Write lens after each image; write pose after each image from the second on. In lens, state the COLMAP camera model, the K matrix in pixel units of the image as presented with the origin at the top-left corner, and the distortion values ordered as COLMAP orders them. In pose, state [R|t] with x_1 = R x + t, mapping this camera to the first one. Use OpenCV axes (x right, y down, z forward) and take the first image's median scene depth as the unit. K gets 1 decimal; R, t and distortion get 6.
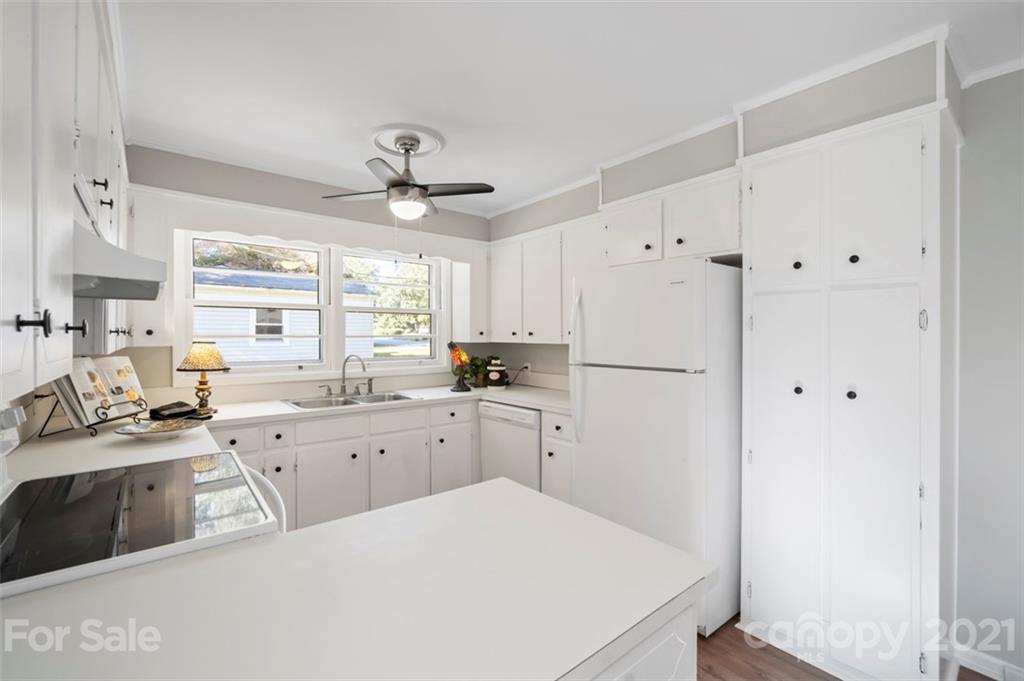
lens RADIAL K [[451.8, 0, 512.0], [0, 451.8, 336.6], [0, 0, 1]] dist [-0.004216, 0.000656]
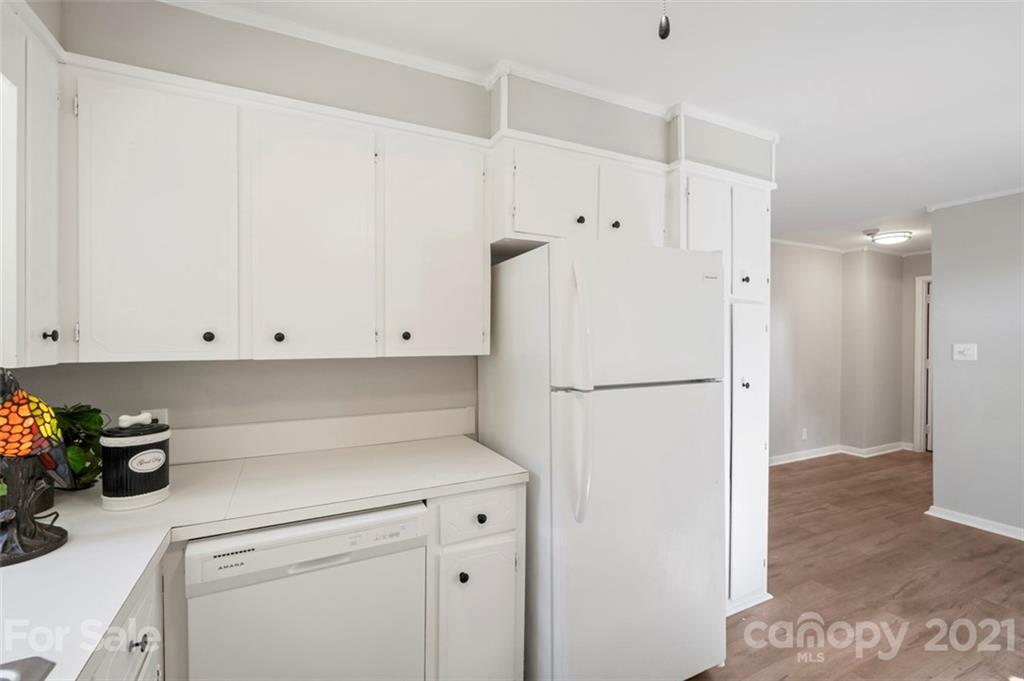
lens RADIAL K [[451.8, 0, 512.4], [0, 451.8, 338.0], [0, 0, 1]] dist [-0.004216, 0.000656]
pose [[0.219134, 0.001673, 0.975693, -0.365545], [0.006818, 0.999971, -0.003246, -0.002982], [-0.975671, 0.007363, 0.219116, 0.781210]]
